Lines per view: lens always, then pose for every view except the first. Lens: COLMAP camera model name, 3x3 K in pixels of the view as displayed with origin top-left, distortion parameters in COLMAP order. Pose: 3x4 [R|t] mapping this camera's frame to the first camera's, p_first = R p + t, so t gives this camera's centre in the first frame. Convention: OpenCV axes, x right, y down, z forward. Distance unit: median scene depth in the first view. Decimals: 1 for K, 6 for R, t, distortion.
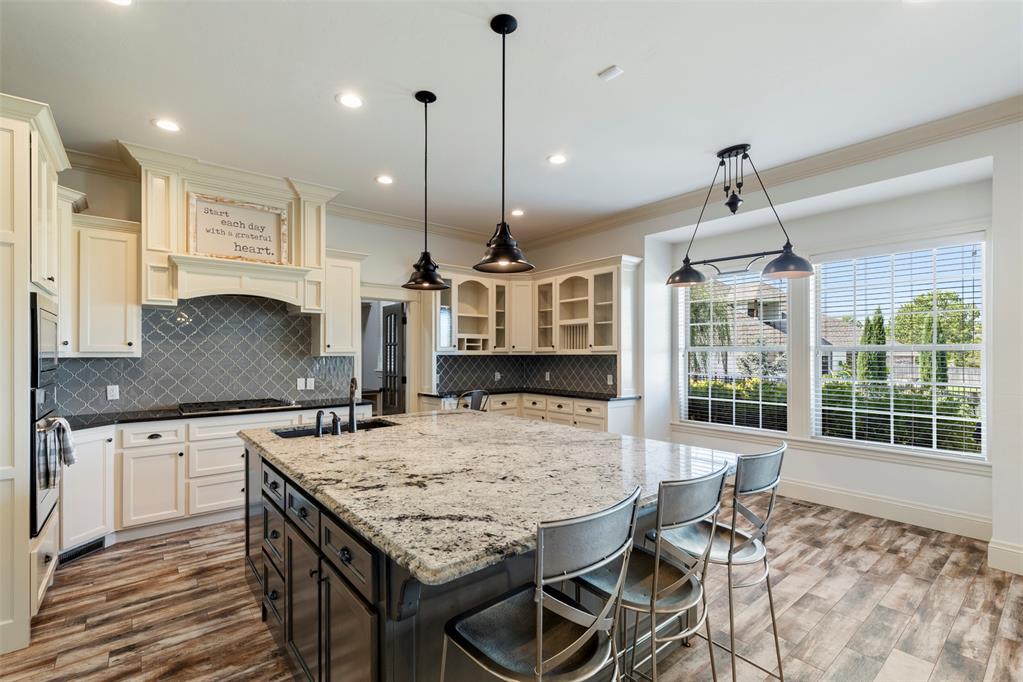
lens RADIAL K [[459.2, 0, 507.0], [0, 459.2, 341.7], [0, 0, 1]] dist [0.007899, -0.000282]
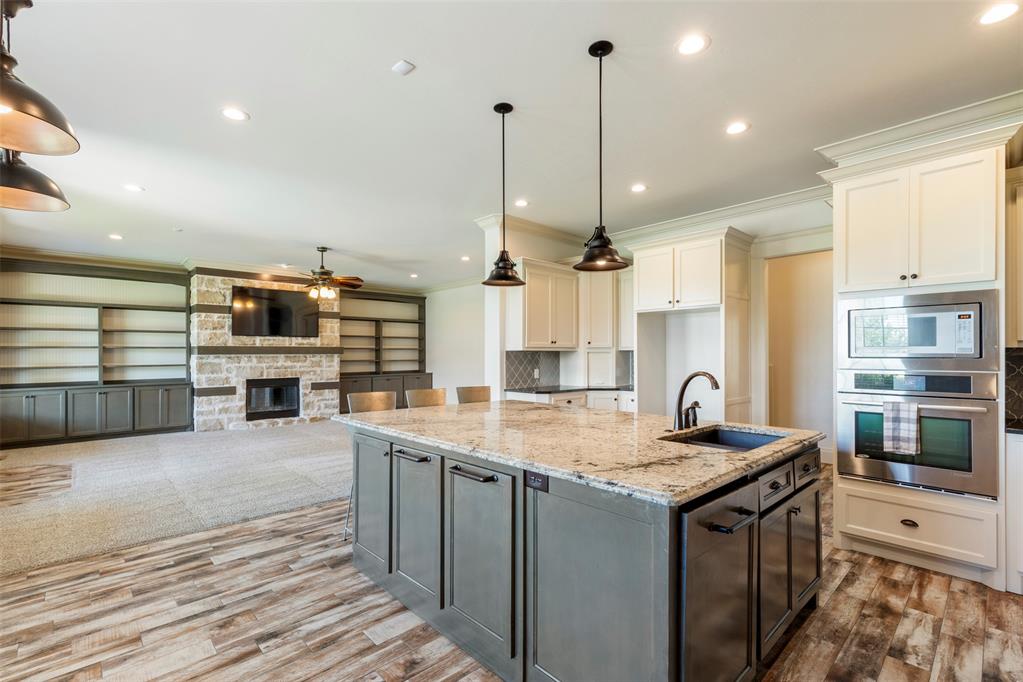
lens RADIAL K [[459.2, 0, 501.6], [0, 459.2, 349.4], [0, 0, 1]] dist [0.007899, -0.000282]
pose [[-0.997762, 0.001602, -0.066841, 0.037872], [0.003604, 0.999548, -0.029846, 0.032518], [0.066763, -0.030020, -0.997317, 0.956593]]
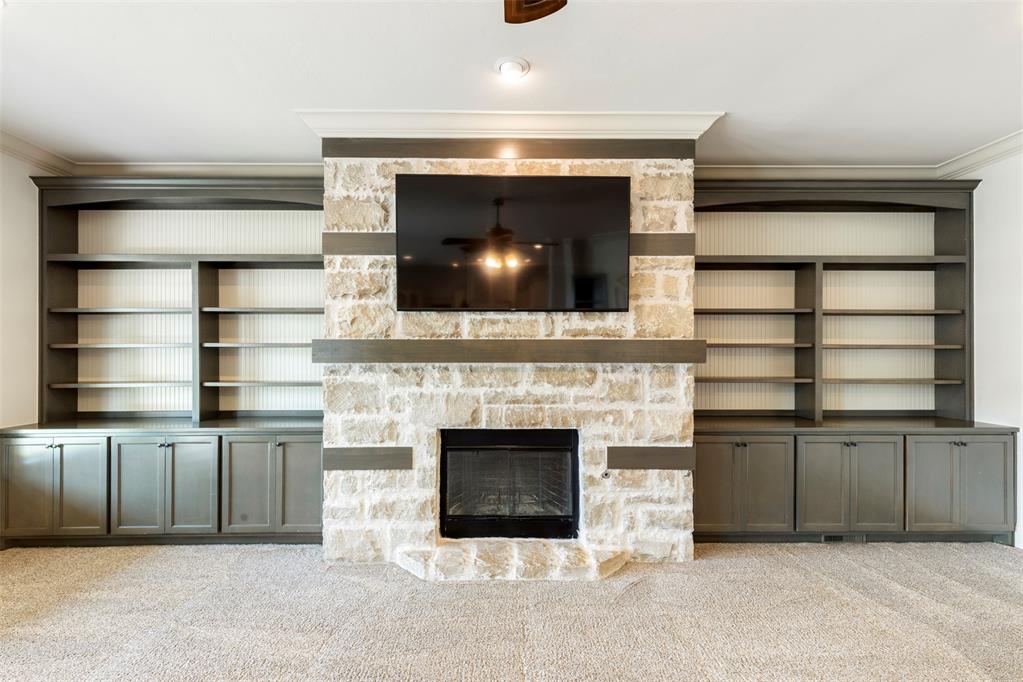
lens RADIAL K [[459.2, 0, 511.0], [0, 459.2, 352.0], [0, 0, 1]] dist [0.007899, -0.000282]
pose [[-0.795540, -0.001383, 0.605899, 0.372670], [-0.015523, 0.999716, -0.018099, -0.003862], [-0.605702, -0.023804, -0.795336, -0.245500]]
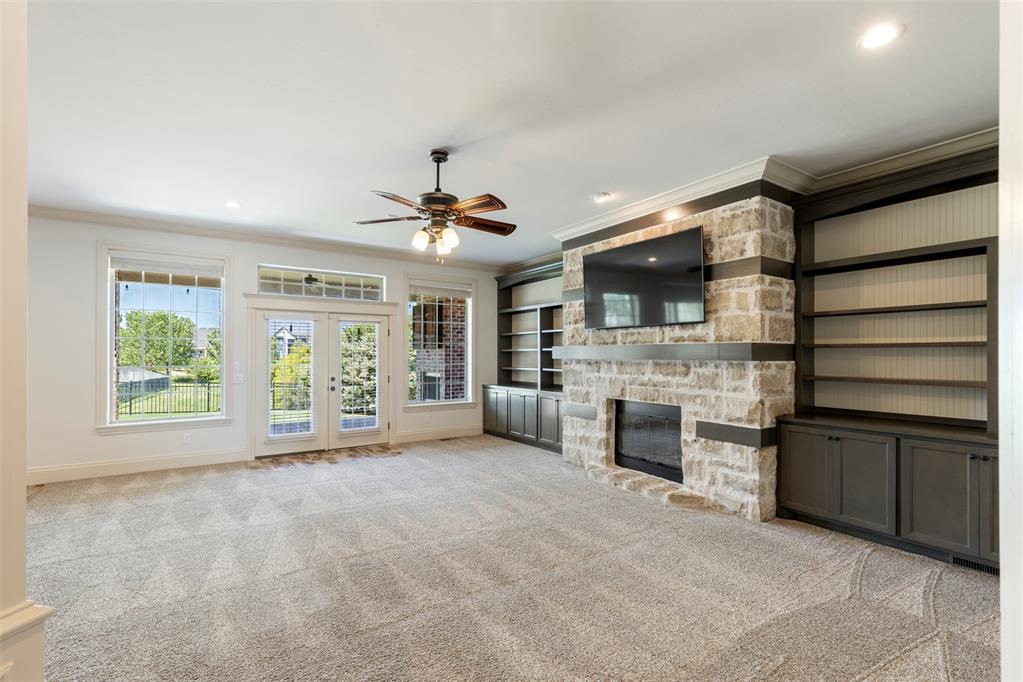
lens RADIAL K [[459.2, 0, 497.3], [0, 459.2, 354.7], [0, 0, 1]] dist [0.007899, -0.000282]
pose [[0.090388, -0.003860, 0.995899, -0.196999], [-0.020879, 0.999765, 0.005770, -0.009874], [-0.995688, -0.021315, 0.090286, -0.501098]]
